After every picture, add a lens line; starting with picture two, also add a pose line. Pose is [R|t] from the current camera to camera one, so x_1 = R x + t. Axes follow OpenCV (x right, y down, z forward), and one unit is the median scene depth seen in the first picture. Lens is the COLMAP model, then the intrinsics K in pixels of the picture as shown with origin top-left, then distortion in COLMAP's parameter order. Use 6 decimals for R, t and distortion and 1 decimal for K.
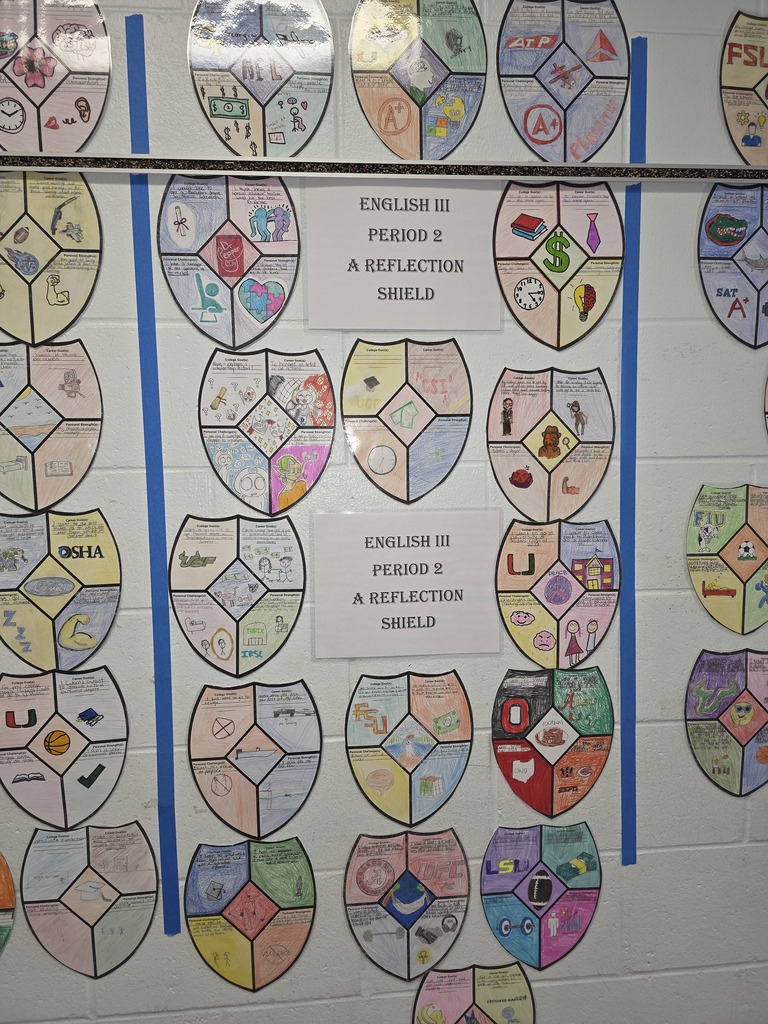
lens RADIAL K [[684.2, 0, 383.9], [0, 684.2, 514.3], [0, 0, 1]] dist [0.038921, -0.035063]
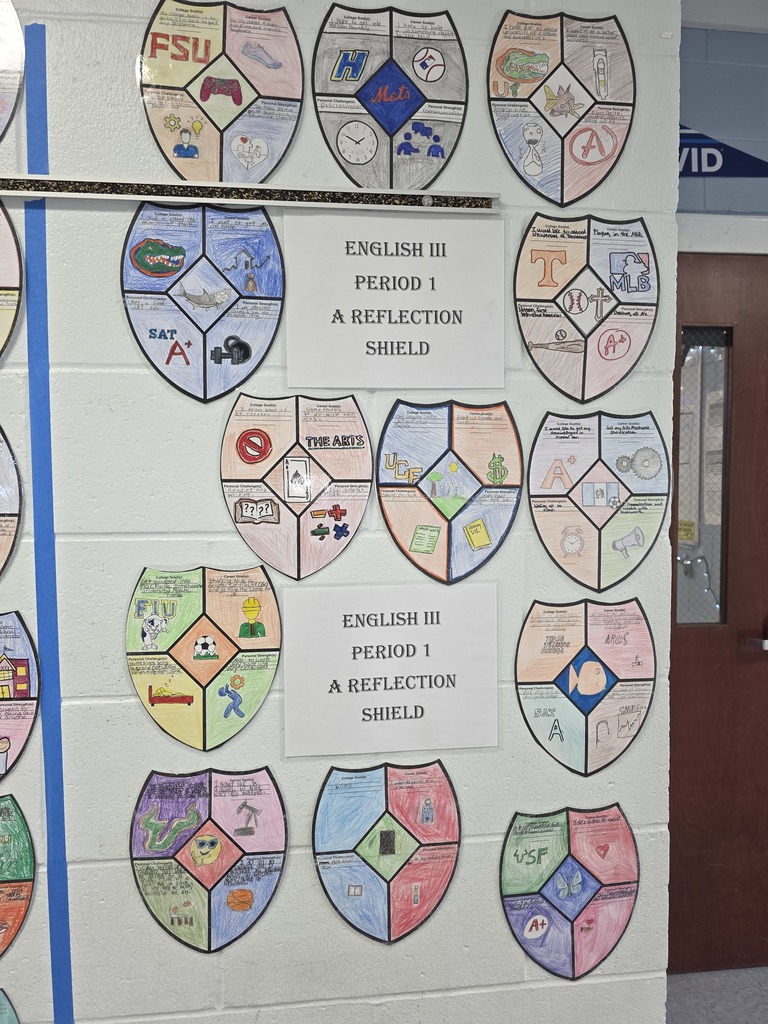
lens RADIAL K [[684.2, 0, 387.7], [0, 684.2, 517.8], [0, 0, 1]] dist [0.038921, -0.035063]
pose [[0.999728, 0.008548, 0.021680, 0.737816], [-0.007871, 0.999484, -0.031144, -0.078852], [-0.021935, 0.030965, 0.999280, 0.183045]]
